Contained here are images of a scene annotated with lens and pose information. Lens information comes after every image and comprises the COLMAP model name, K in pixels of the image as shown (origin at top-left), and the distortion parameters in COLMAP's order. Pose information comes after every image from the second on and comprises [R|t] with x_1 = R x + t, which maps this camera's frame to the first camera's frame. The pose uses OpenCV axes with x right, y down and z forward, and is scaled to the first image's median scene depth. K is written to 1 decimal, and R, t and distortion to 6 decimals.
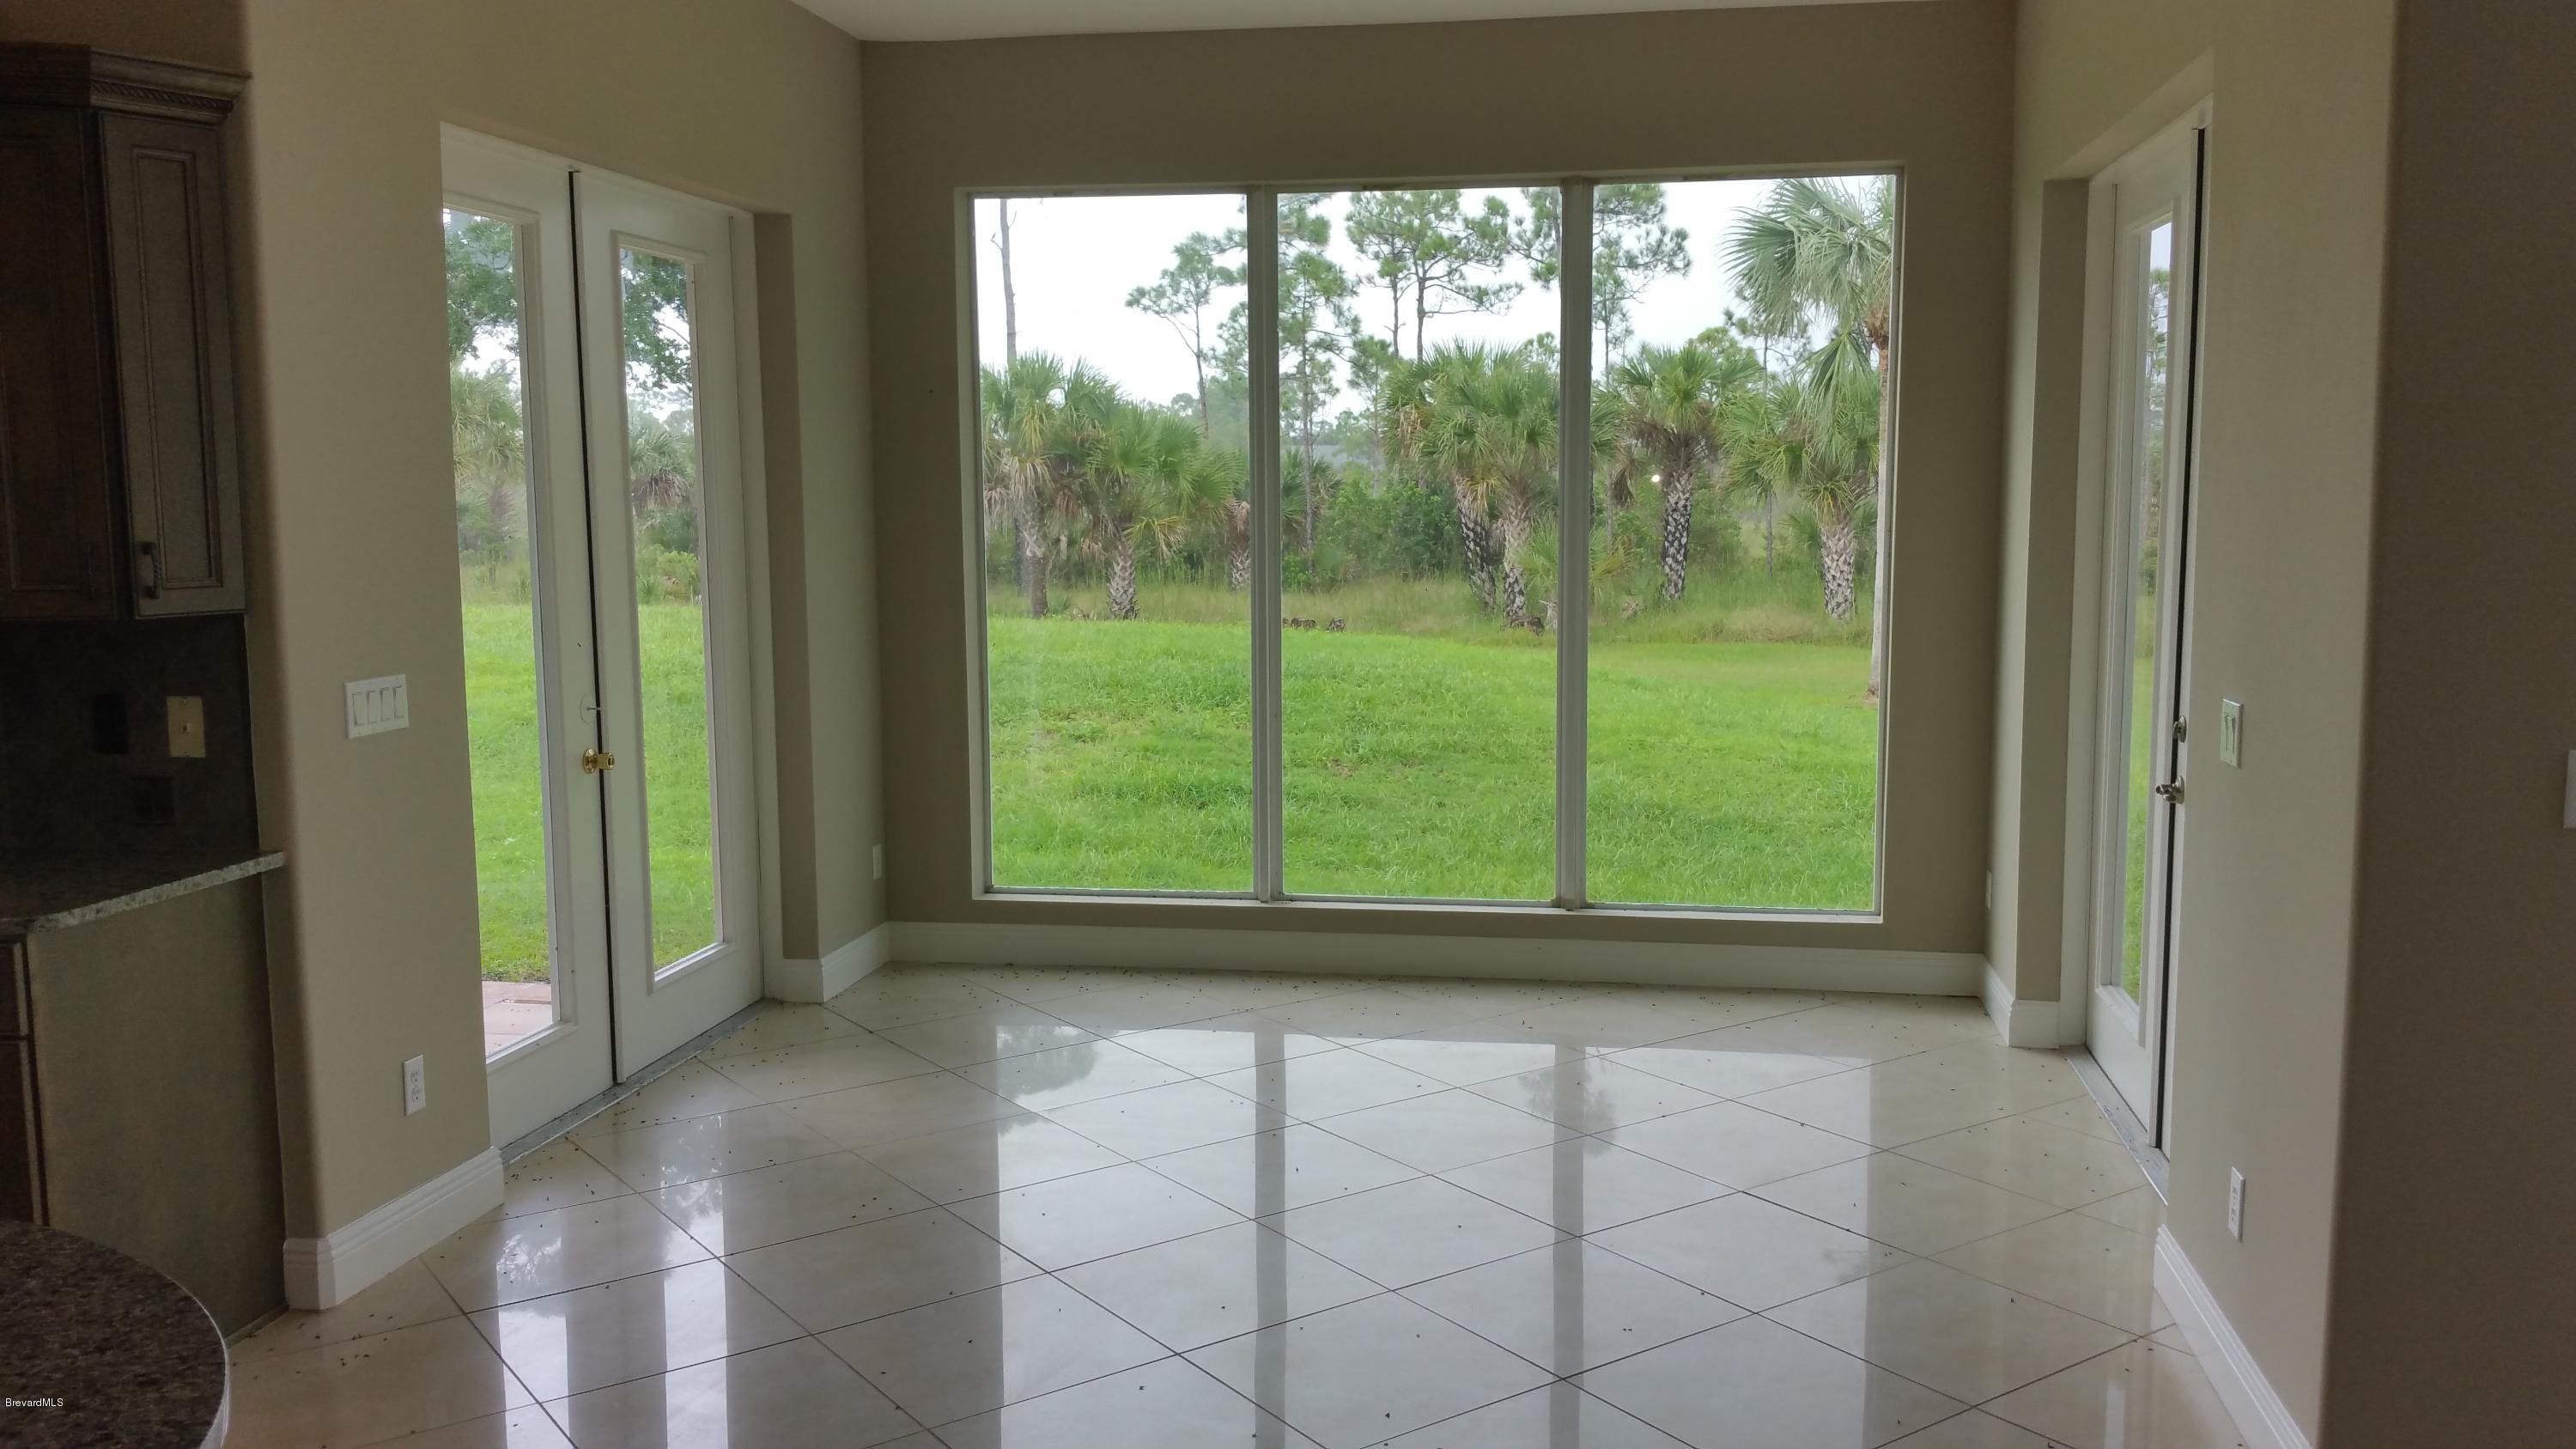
lens RADIAL K [[2132.5, 0, 1305.8], [0, 2132.5, 711.0], [0, 0, 1]] dist [0.123975, -0.267322]
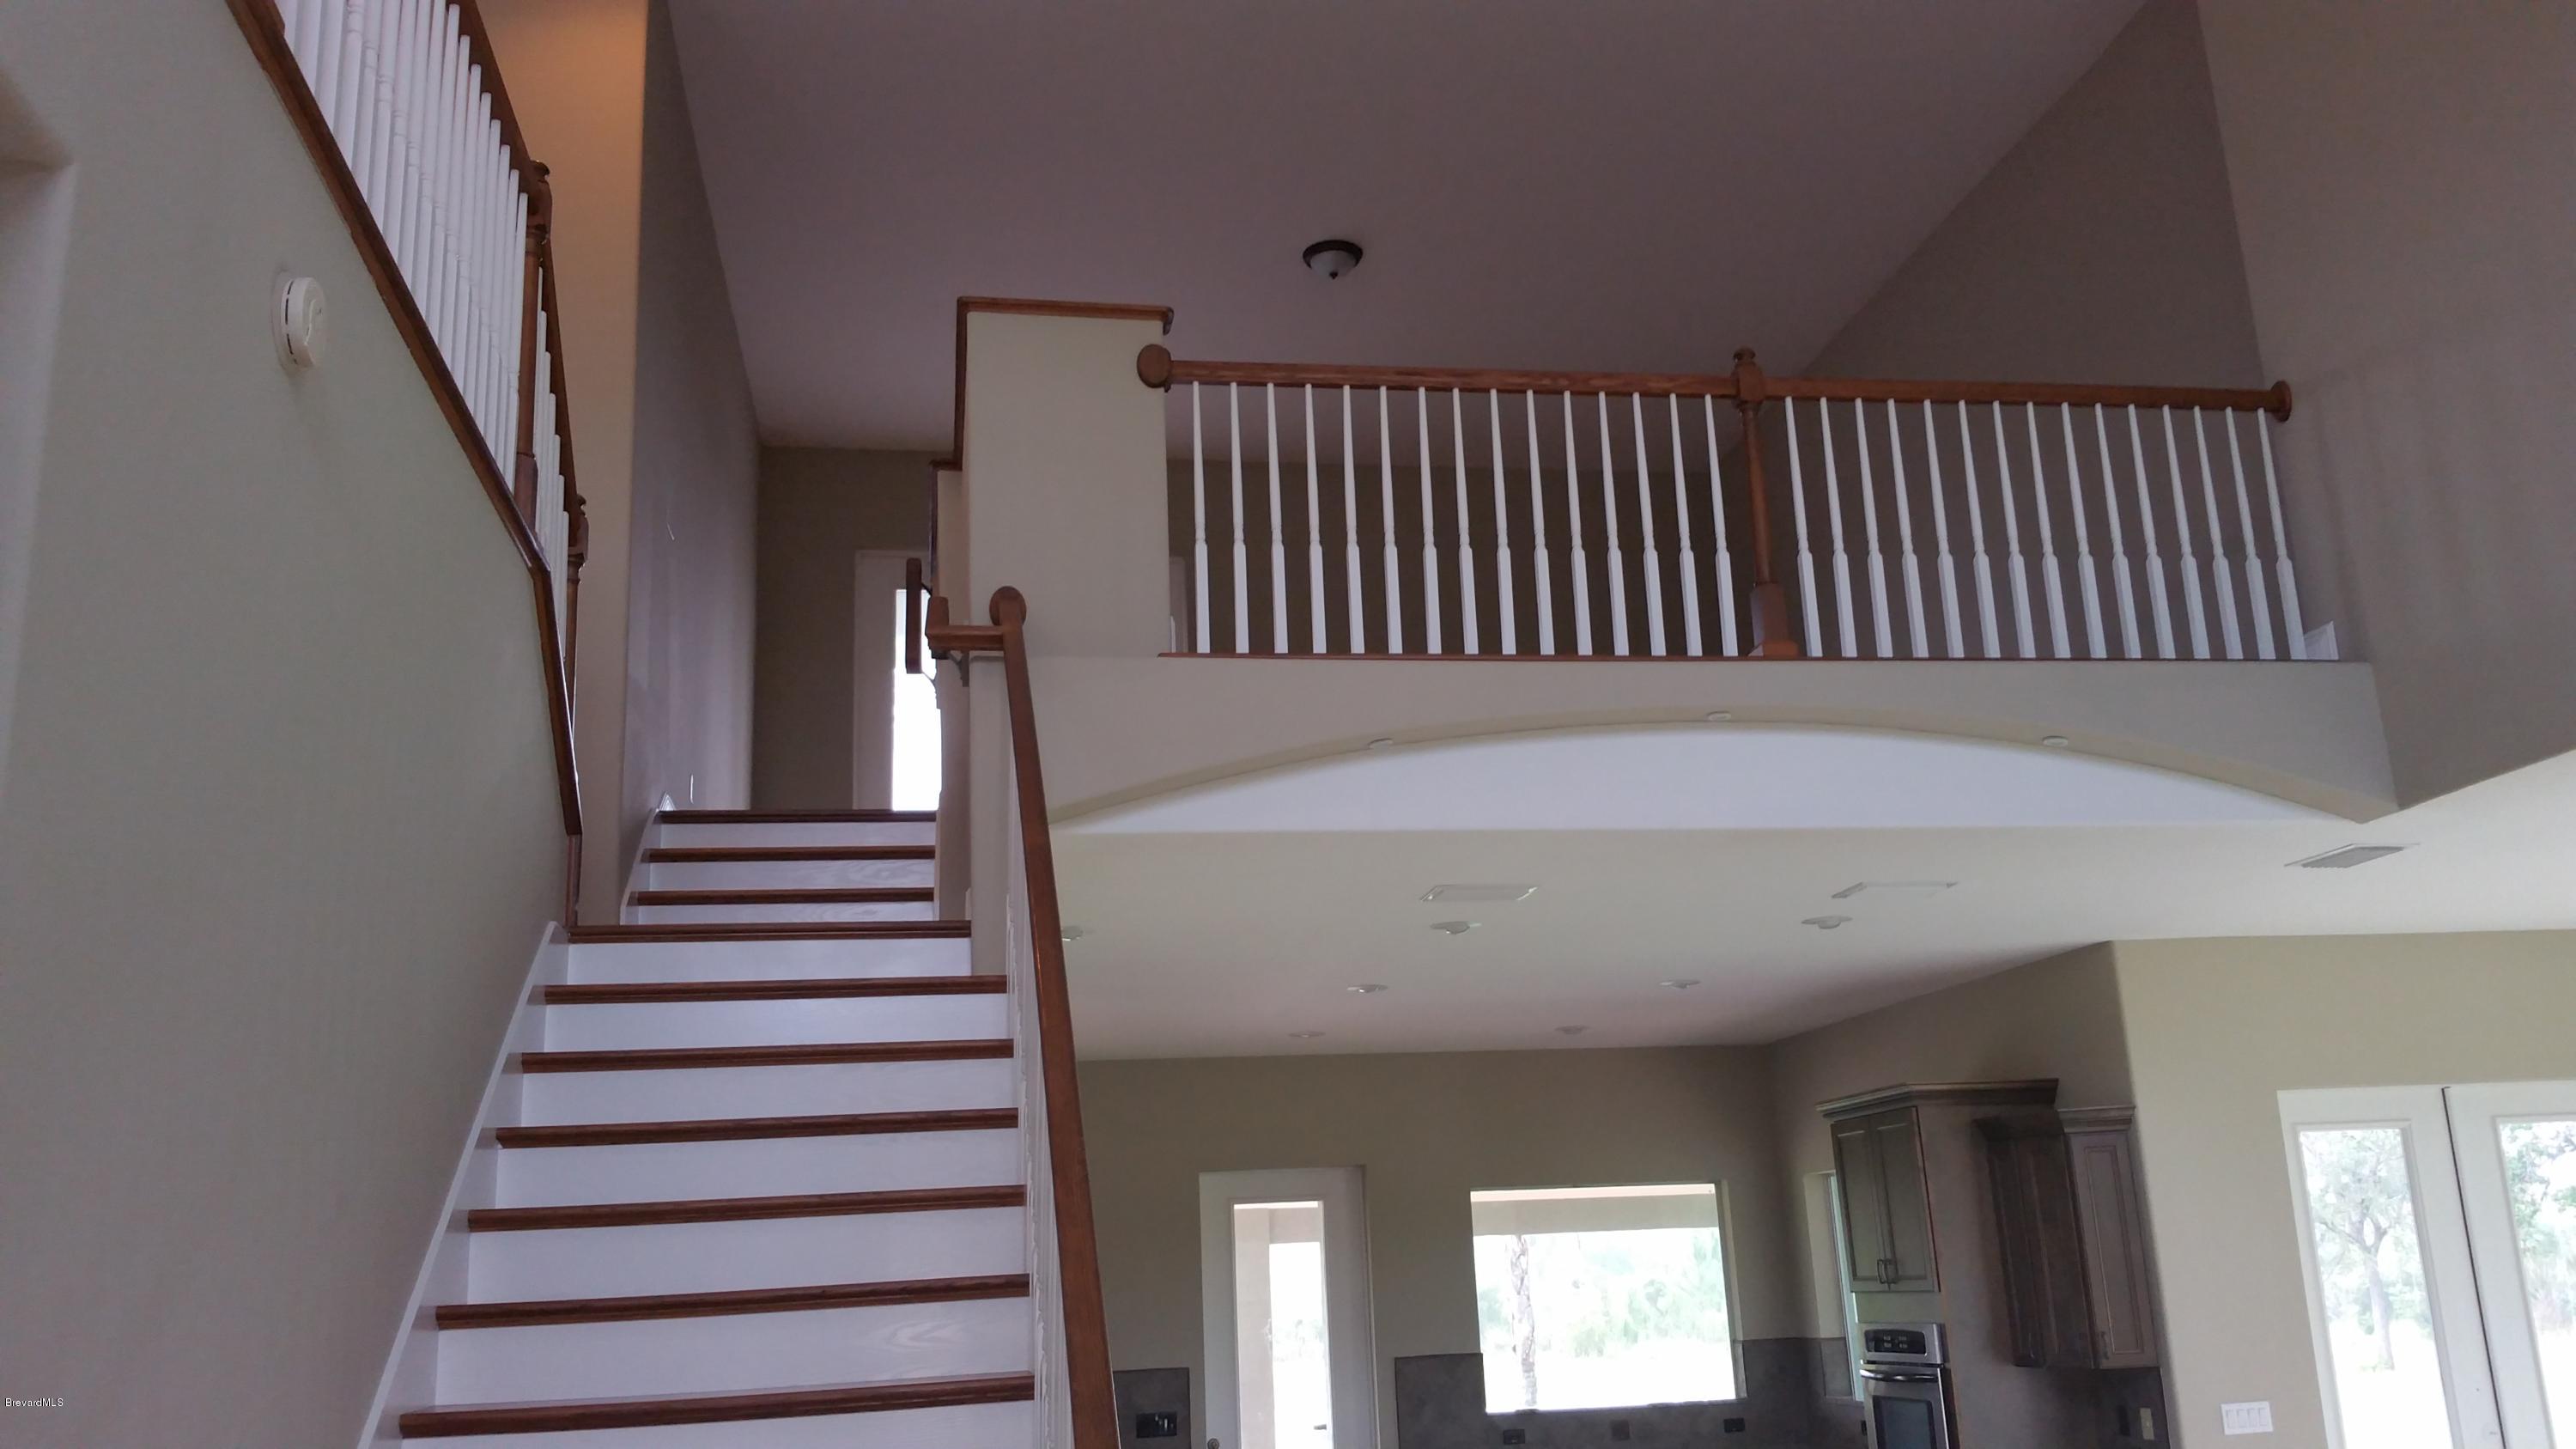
lens RADIAL K [[2132.5, 0, 1305.8], [0, 2132.5, 711.0], [0, 0, 1]] dist [0.123975, -0.267322]
pose [[0.351377, -0.250187, -0.902187, 1.223772], [-0.059849, 0.955660, -0.288325, 0.000682], [0.934319, 0.155305, 0.320824, -0.511528]]
